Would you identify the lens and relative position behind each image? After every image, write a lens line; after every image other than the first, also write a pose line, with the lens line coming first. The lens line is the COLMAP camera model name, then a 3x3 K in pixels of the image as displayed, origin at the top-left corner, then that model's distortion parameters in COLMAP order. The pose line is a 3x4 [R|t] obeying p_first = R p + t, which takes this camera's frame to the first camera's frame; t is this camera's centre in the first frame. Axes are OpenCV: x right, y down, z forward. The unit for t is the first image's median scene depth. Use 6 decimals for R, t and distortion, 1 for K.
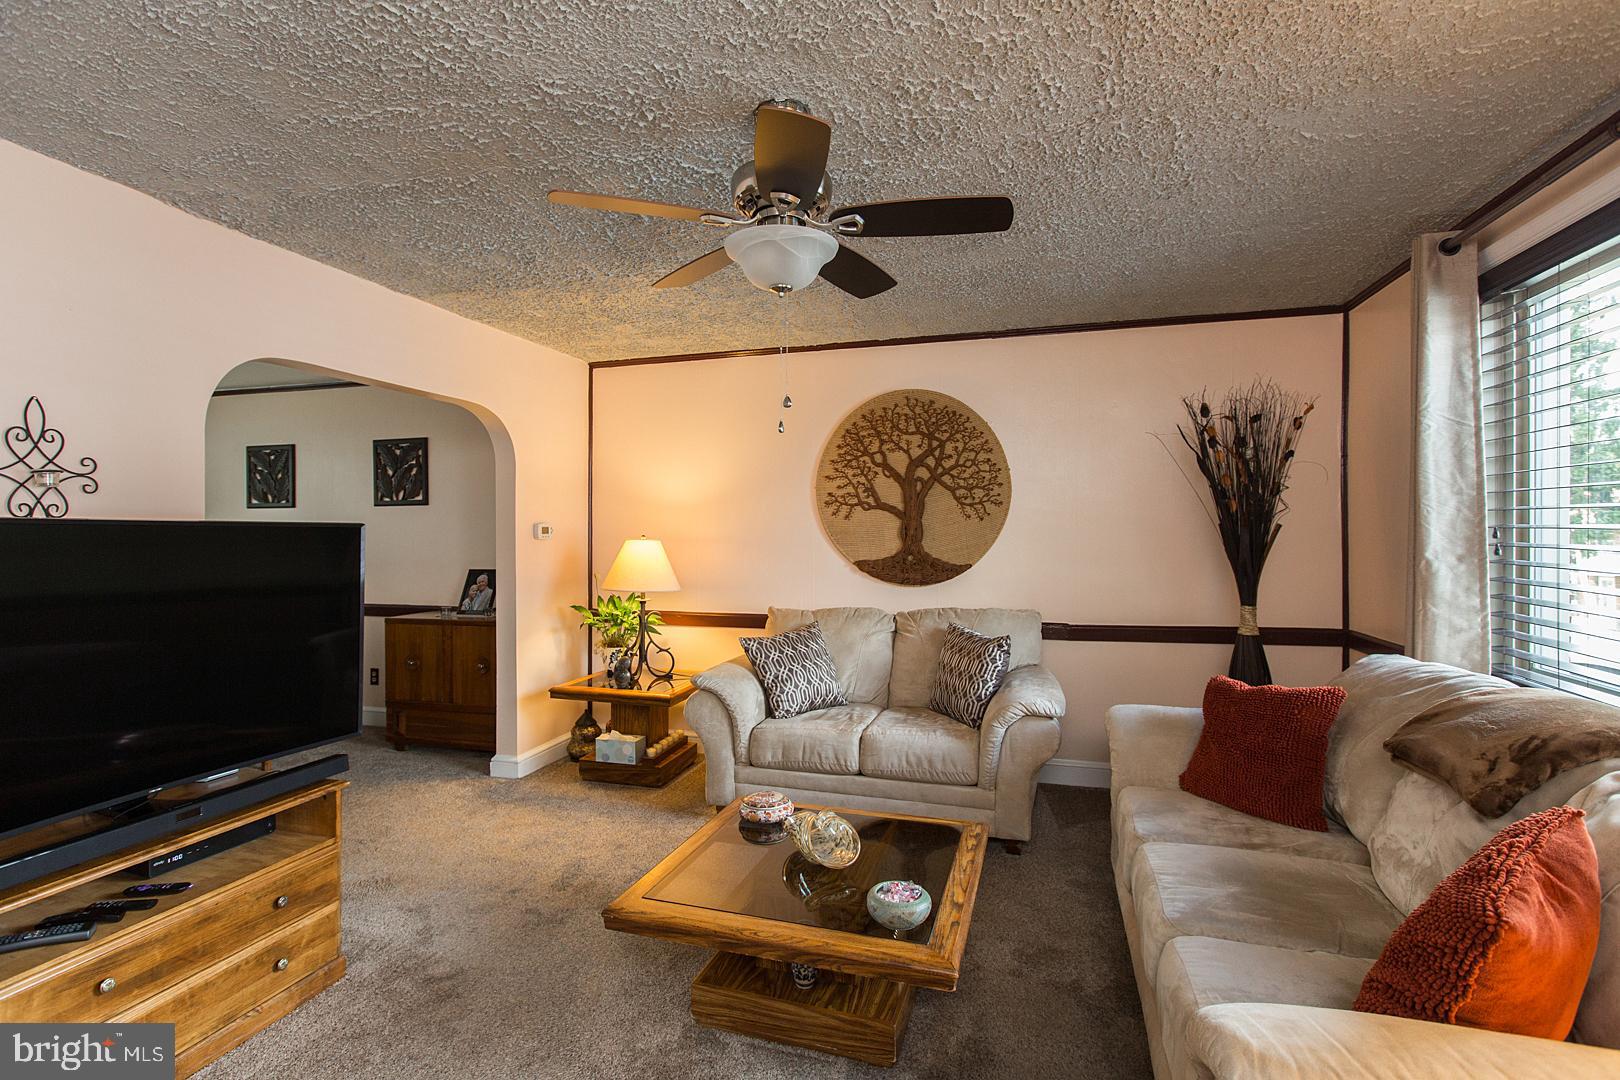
lens RADIAL K [[770.3, 0, 793.0], [0, 770.3, 527.2], [0, 0, 1]] dist [-0.007561, 0.000094]
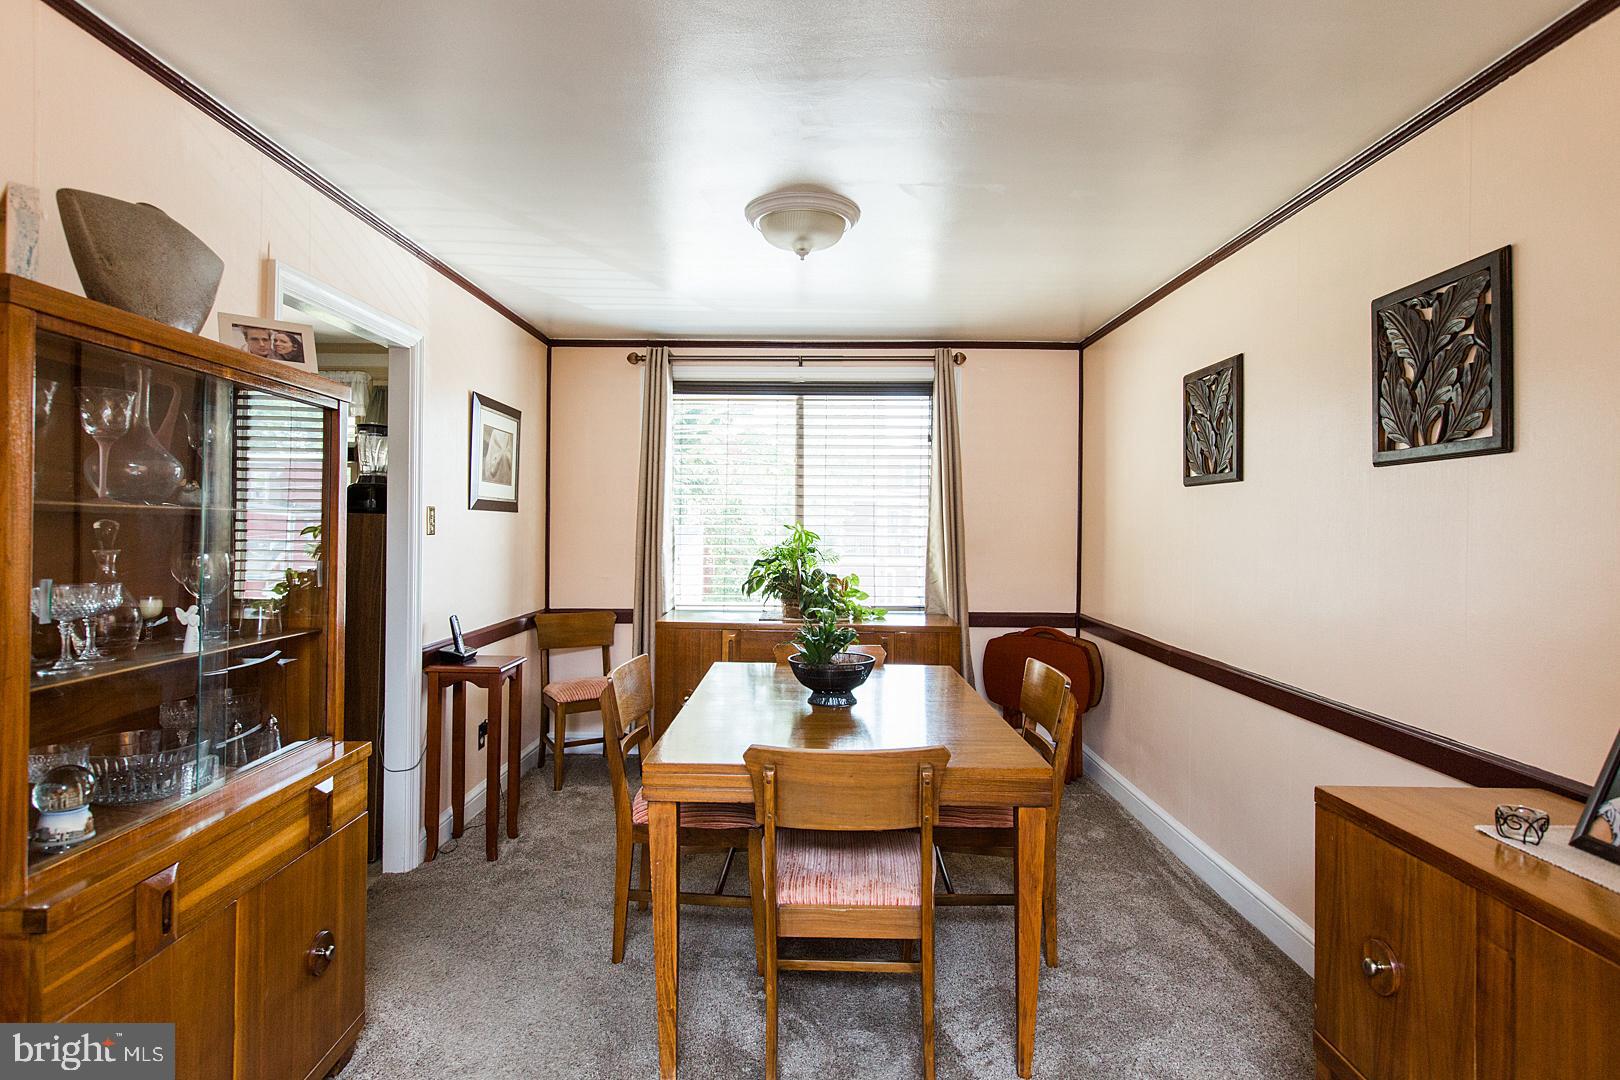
lens RADIAL K [[848.3, 0, 804.6], [0, 848.3, 527.1], [0, 0, 1]] dist [-0.000837, -0.000392]
pose [[0.286165, 0.006903, -0.958155, -0.280035], [-0.005253, 0.999970, 0.005635, 0.004270], [0.958166, 0.003421, 0.286193, 0.793592]]
